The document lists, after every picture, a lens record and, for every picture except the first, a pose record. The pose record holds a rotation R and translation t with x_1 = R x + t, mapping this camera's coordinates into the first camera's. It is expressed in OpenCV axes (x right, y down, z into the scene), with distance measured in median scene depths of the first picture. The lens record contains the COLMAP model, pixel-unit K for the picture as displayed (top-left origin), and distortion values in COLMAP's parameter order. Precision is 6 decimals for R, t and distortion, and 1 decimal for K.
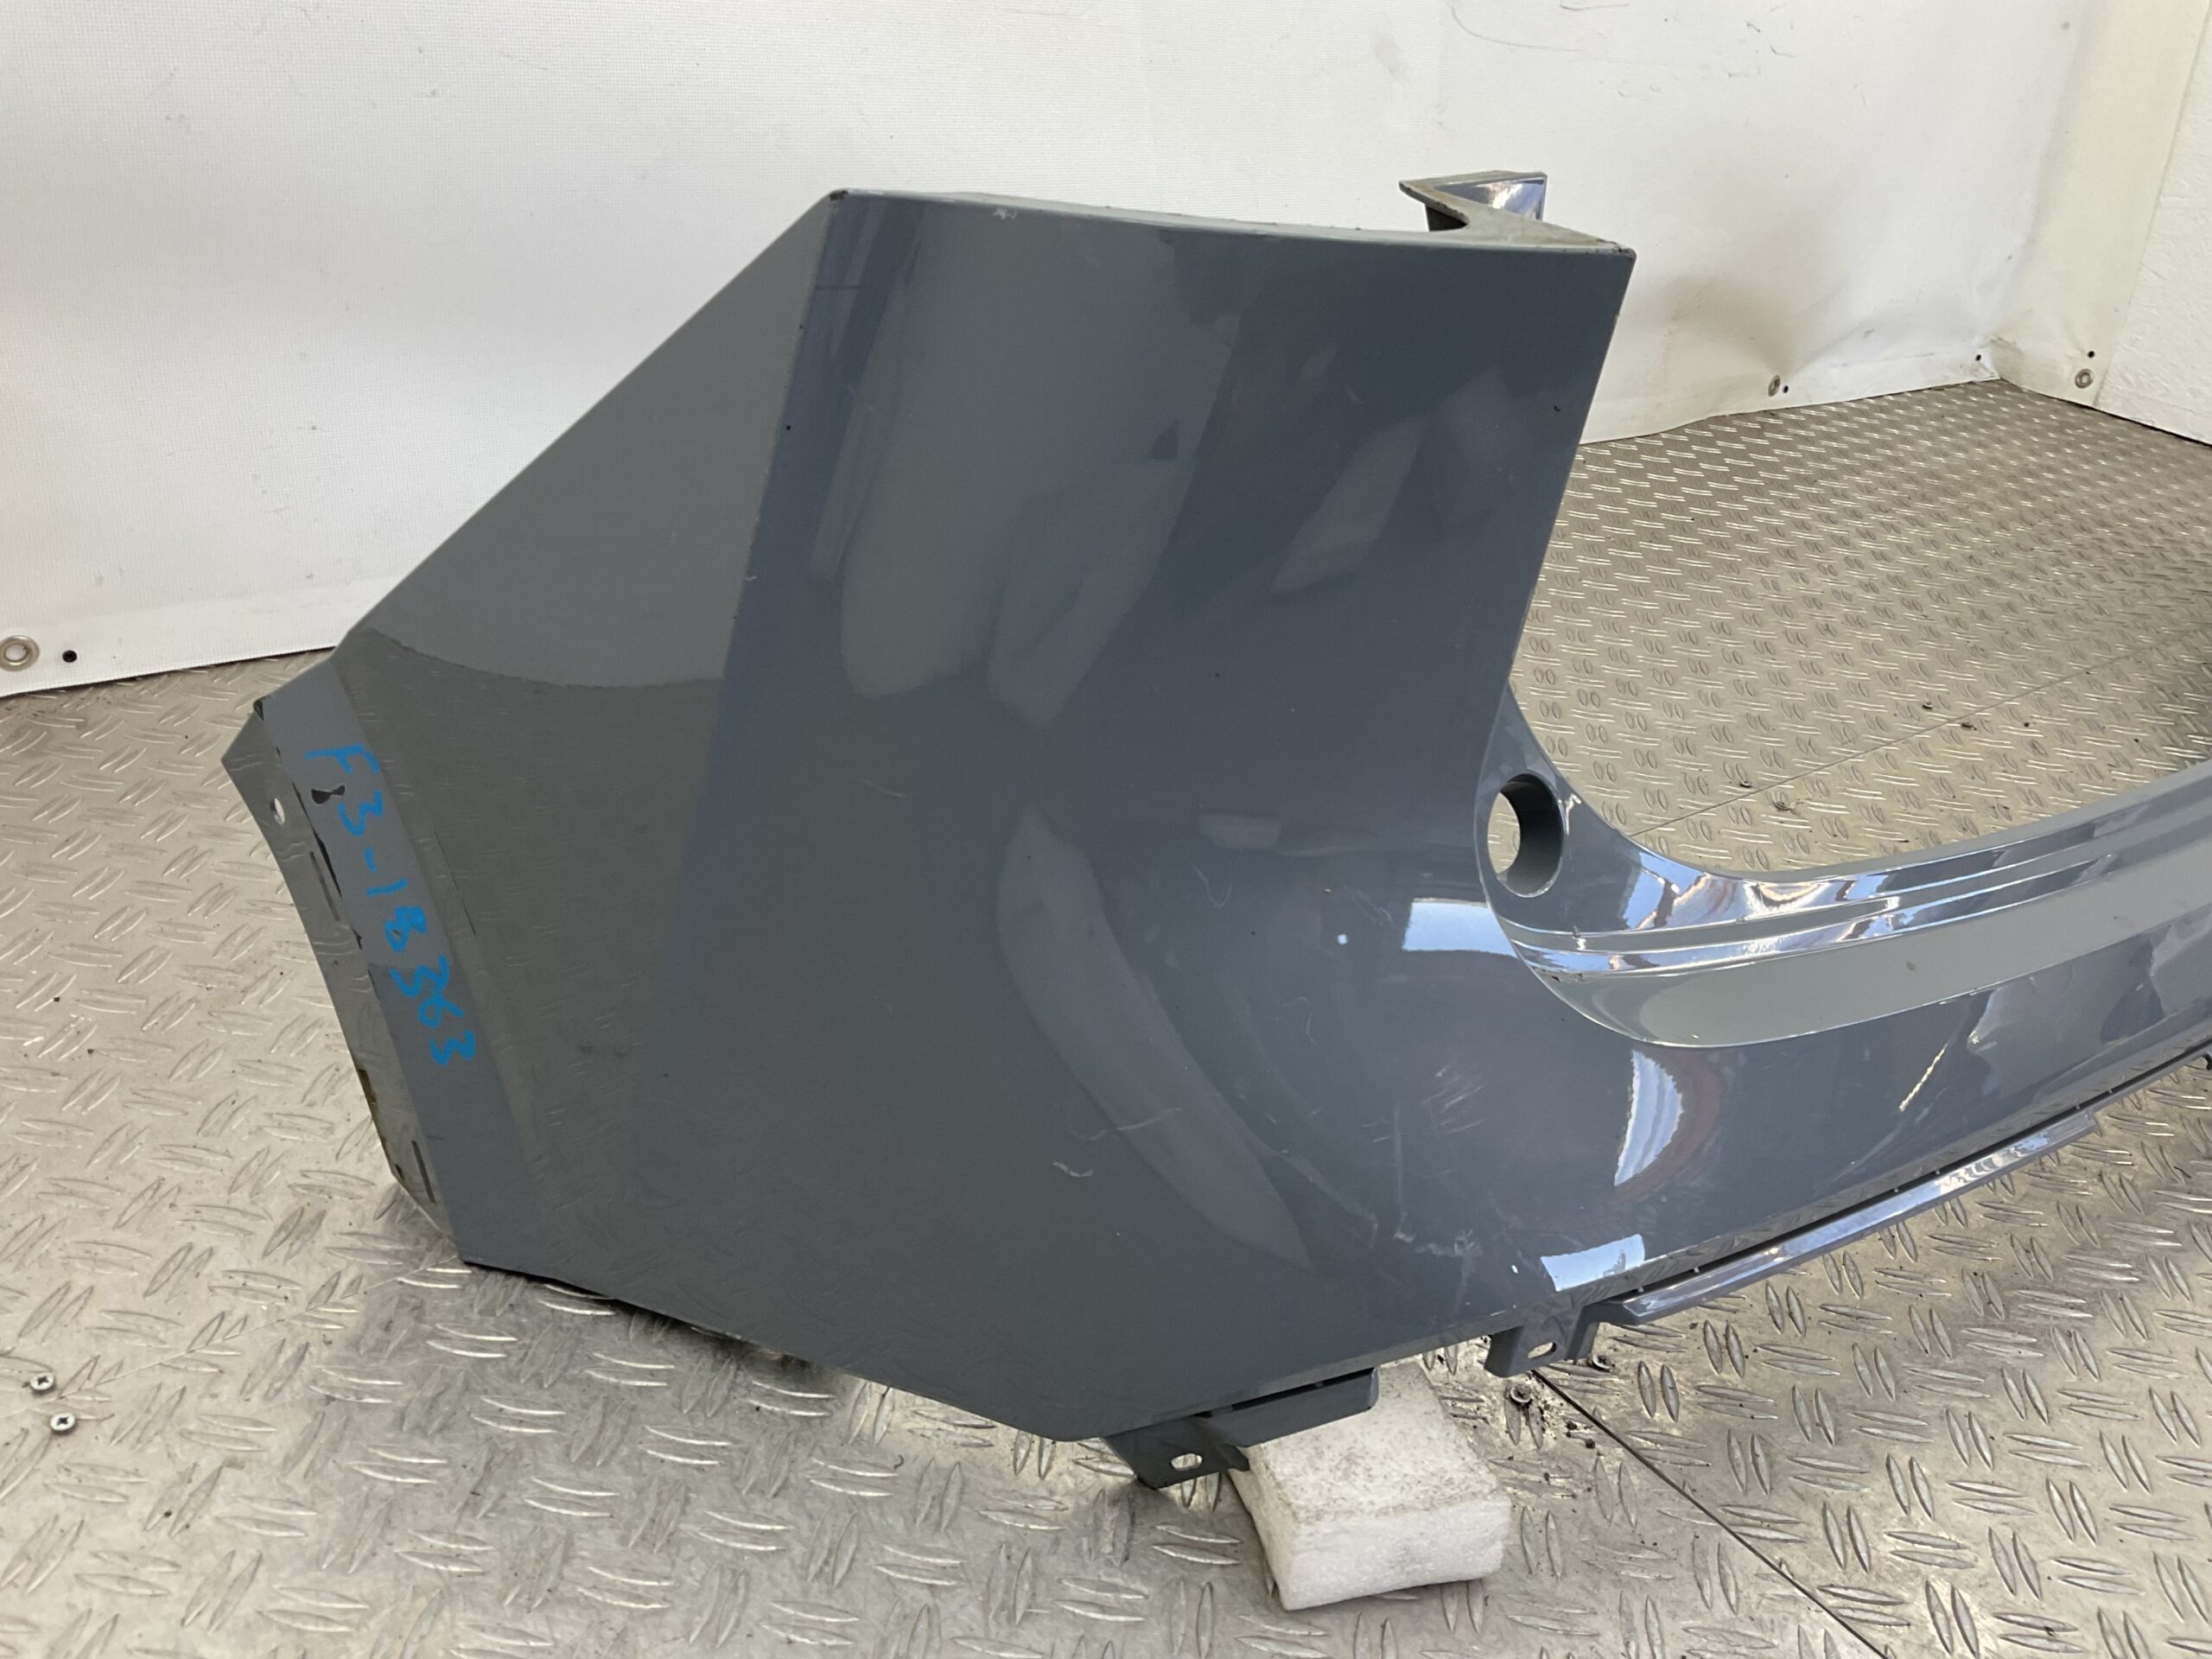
lens RADIAL K [[1850.7, 0, 1087.3], [0, 1850.7, 825.8], [0, 0, 1]] dist [0.056782, -0.104040]
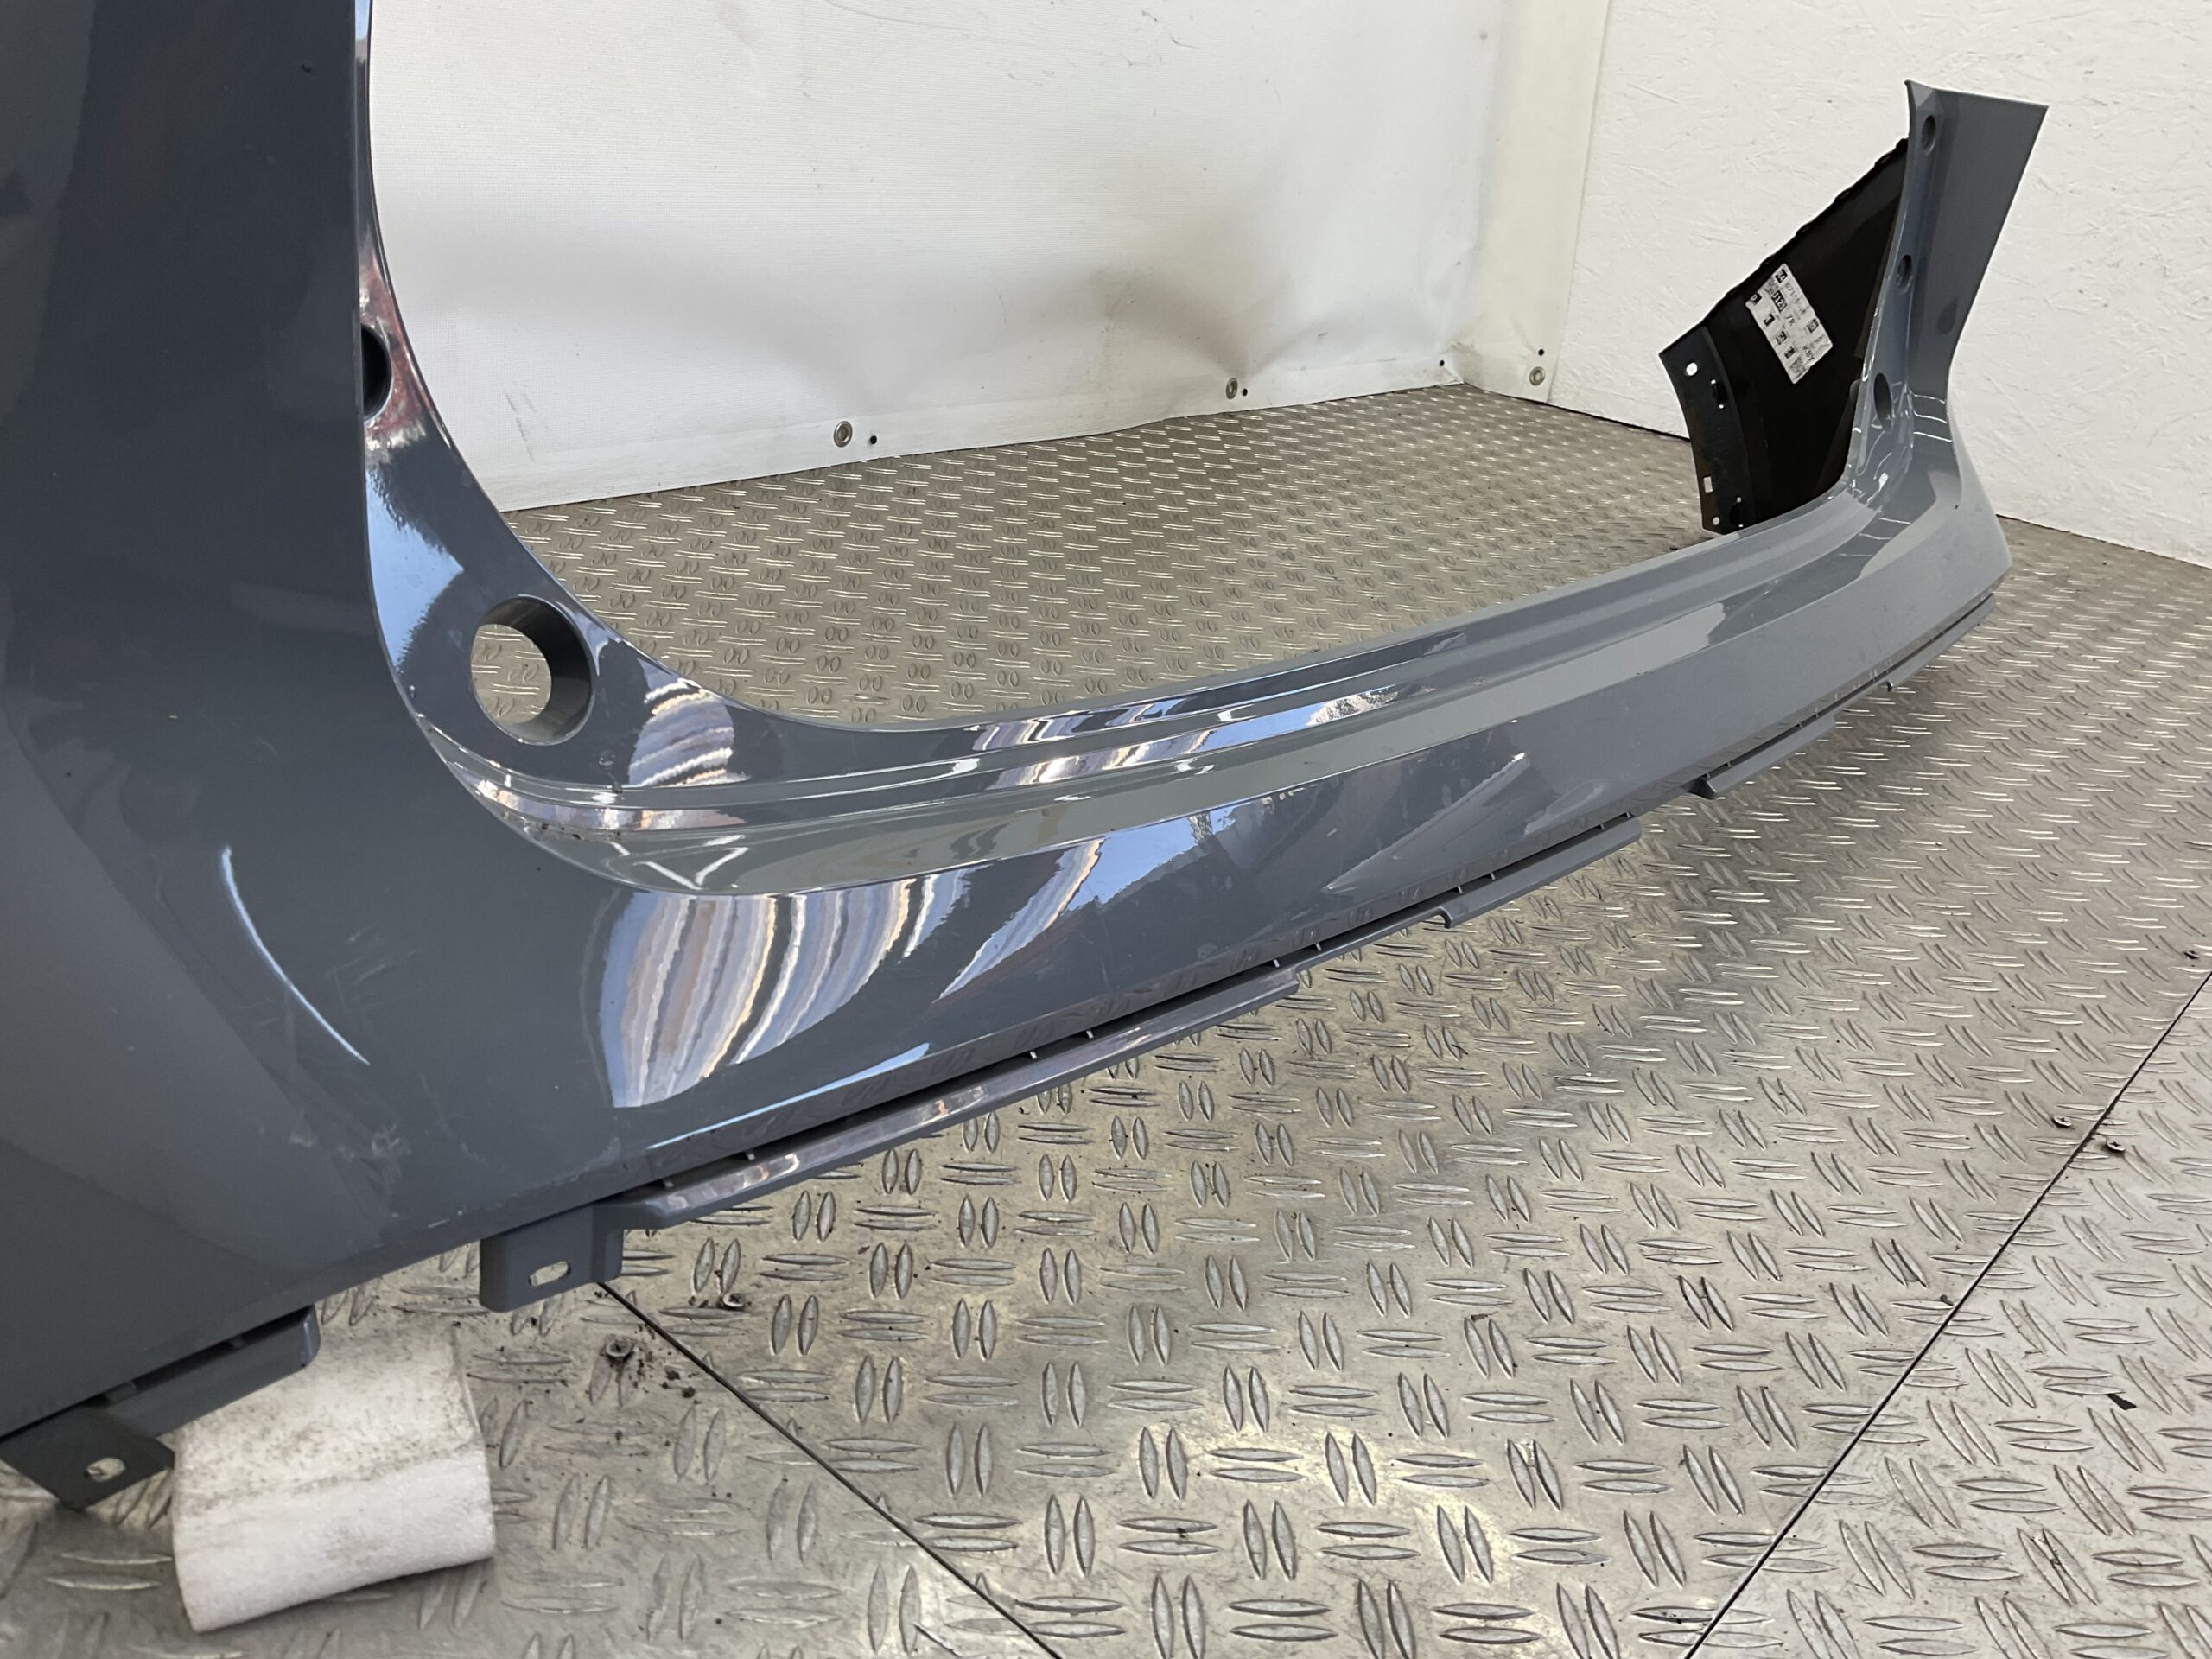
lens RADIAL K [[1850.7, 0, 1098.3], [0, 1850.7, 832.0], [0, 0, 1]] dist [0.056782, -0.104040]
pose [[0.983377, -0.076610, 0.164622, 0.321648], [0.086533, 0.994786, -0.053965, 0.137176], [-0.159630, 0.067313, 0.984879, 0.123791]]
